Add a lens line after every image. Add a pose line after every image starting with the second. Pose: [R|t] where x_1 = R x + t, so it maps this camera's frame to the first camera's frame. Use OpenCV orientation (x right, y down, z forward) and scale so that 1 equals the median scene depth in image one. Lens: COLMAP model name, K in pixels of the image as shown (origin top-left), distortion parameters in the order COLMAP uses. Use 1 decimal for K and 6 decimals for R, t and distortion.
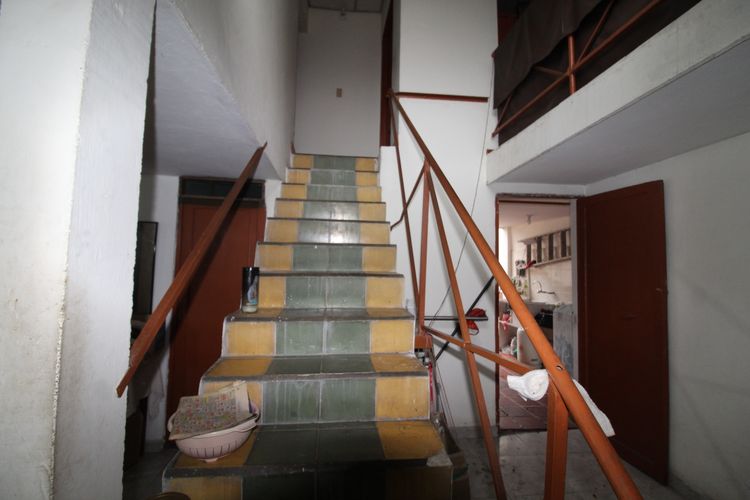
lens RADIAL K [[345.9, 0, 373.0], [0, 345.9, 240.9], [0, 0, 1]] dist [-0.001092, -0.009799]
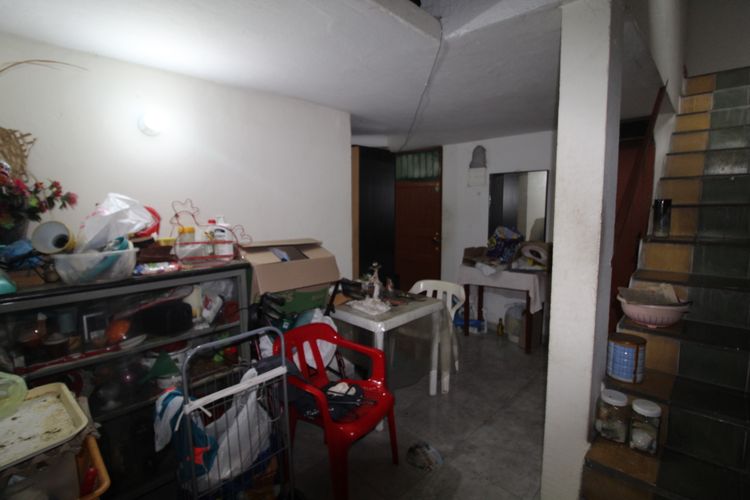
lens RADIAL K [[345.9, 0, 373.0], [0, 345.9, 240.9], [0, 0, 1]] dist [-0.001092, -0.009799]
pose [[0.629350, 0.056505, -0.775065, -0.044679], [0.069157, 0.989324, 0.128280, -0.002987], [0.774039, -0.134334, 0.618723, -0.383680]]
